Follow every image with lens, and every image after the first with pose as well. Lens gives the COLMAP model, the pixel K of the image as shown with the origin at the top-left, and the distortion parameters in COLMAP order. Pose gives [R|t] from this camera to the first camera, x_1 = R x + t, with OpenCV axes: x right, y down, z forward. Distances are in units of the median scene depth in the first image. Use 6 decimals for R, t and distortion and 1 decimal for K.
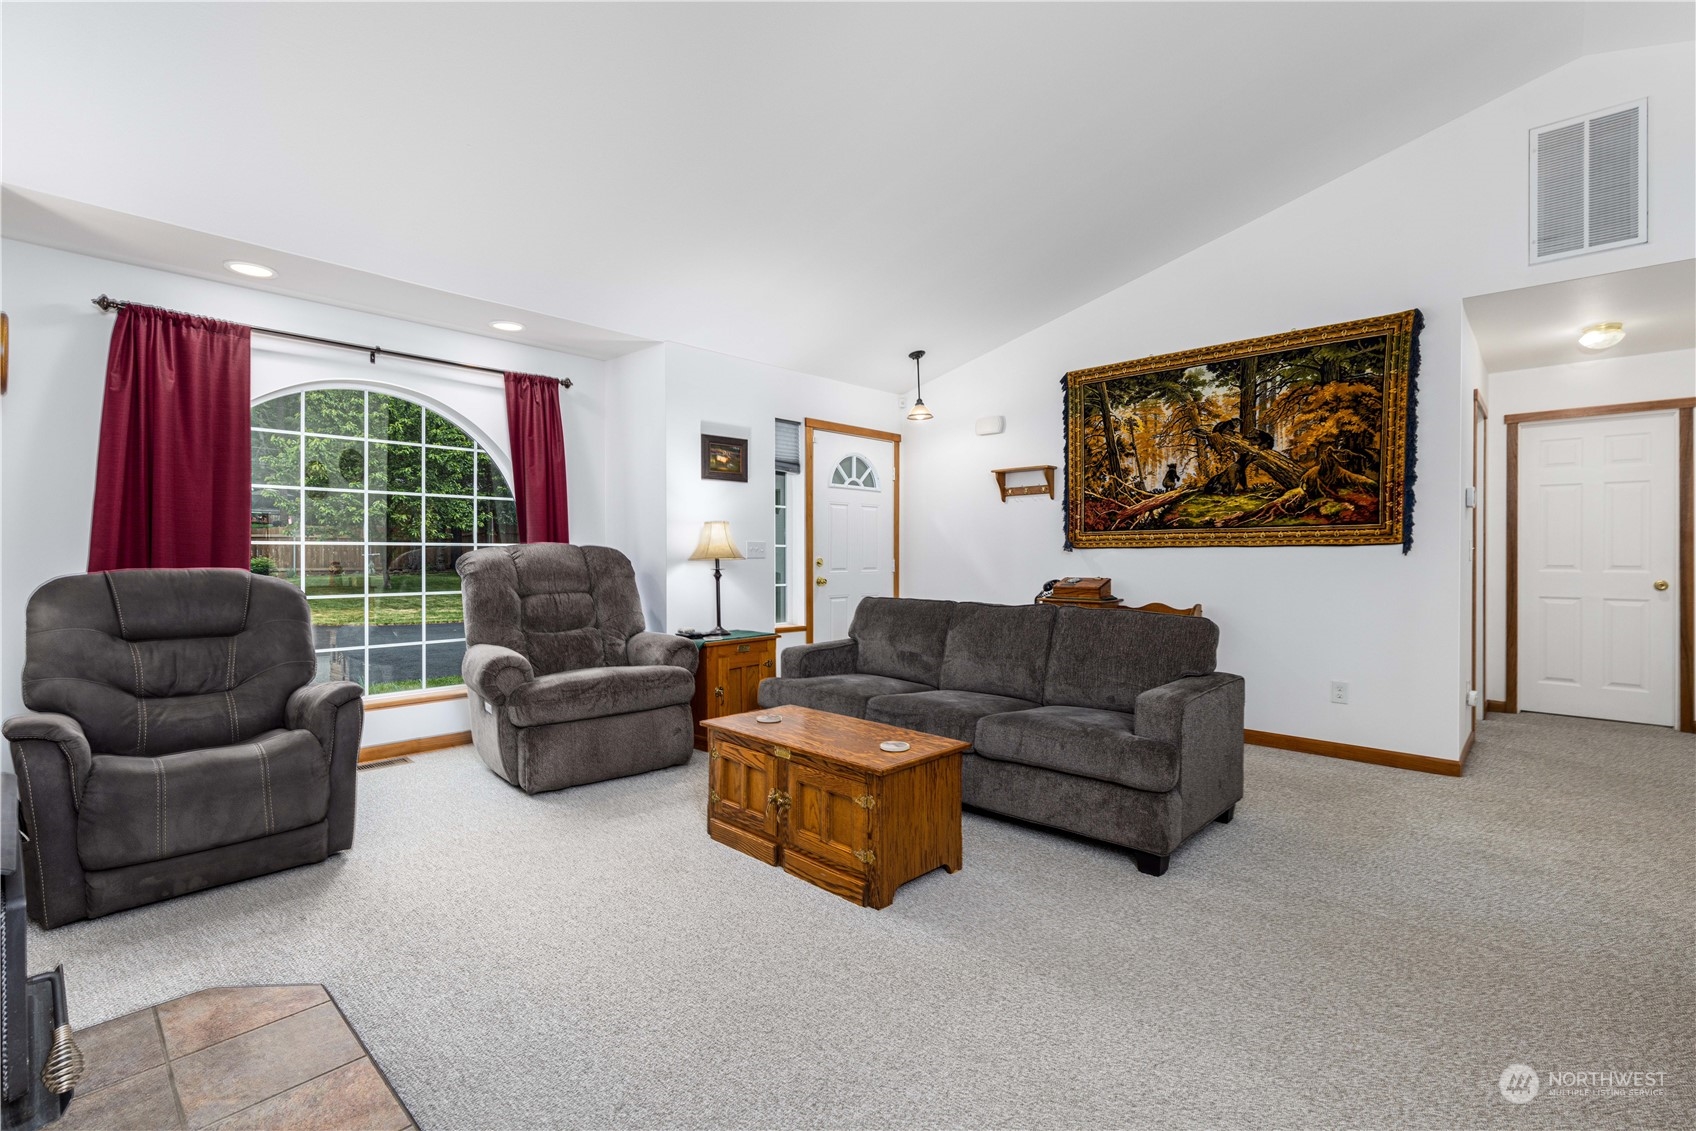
lens RADIAL K [[754.1, 0, 871.7], [0, 754.1, 556.6], [0, 0, 1]] dist [-0.001273, -0.000199]
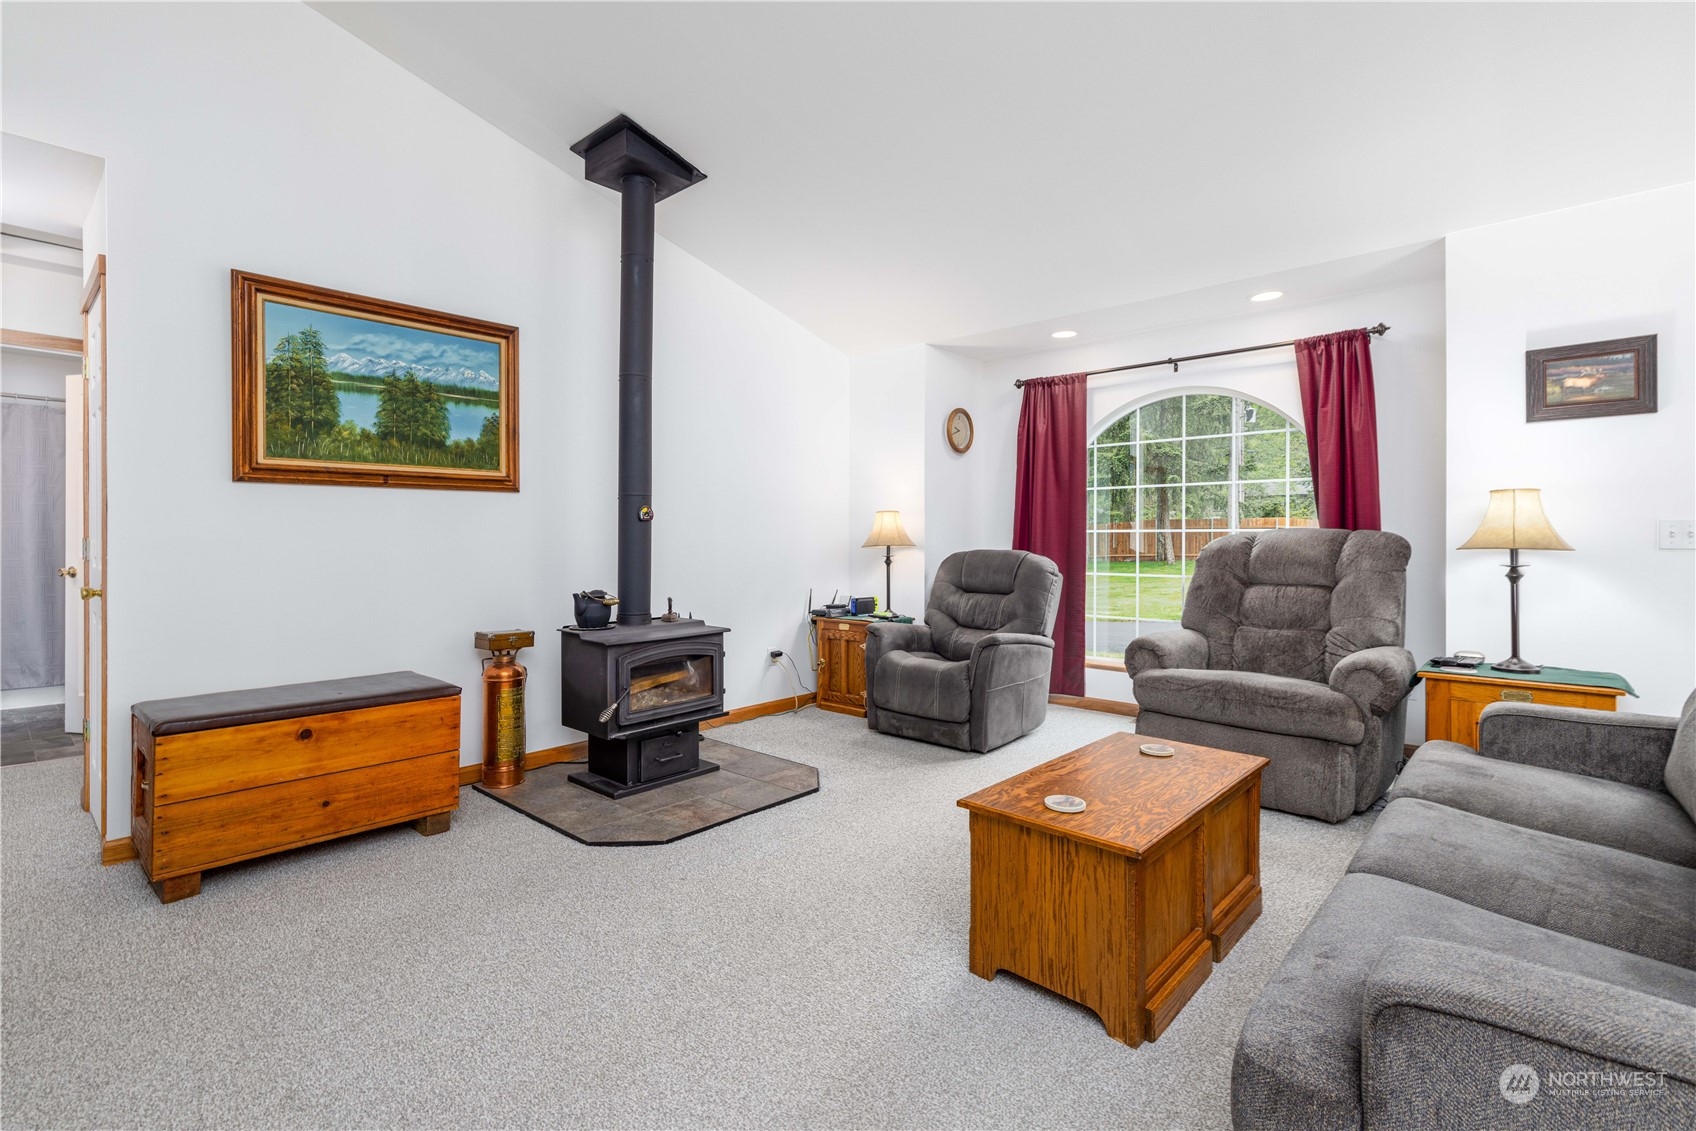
lens RADIAL K [[781.1, 0, 849.8], [0, 781.1, 536.0], [0, 0, 1]] dist [-0.000131, 0.000244]
pose [[-0.009579, -0.001806, -0.999952, 0.397220], [-0.002962, 0.999994, -0.001777, -0.004653], [0.999950, 0.002944, -0.009584, 0.399521]]
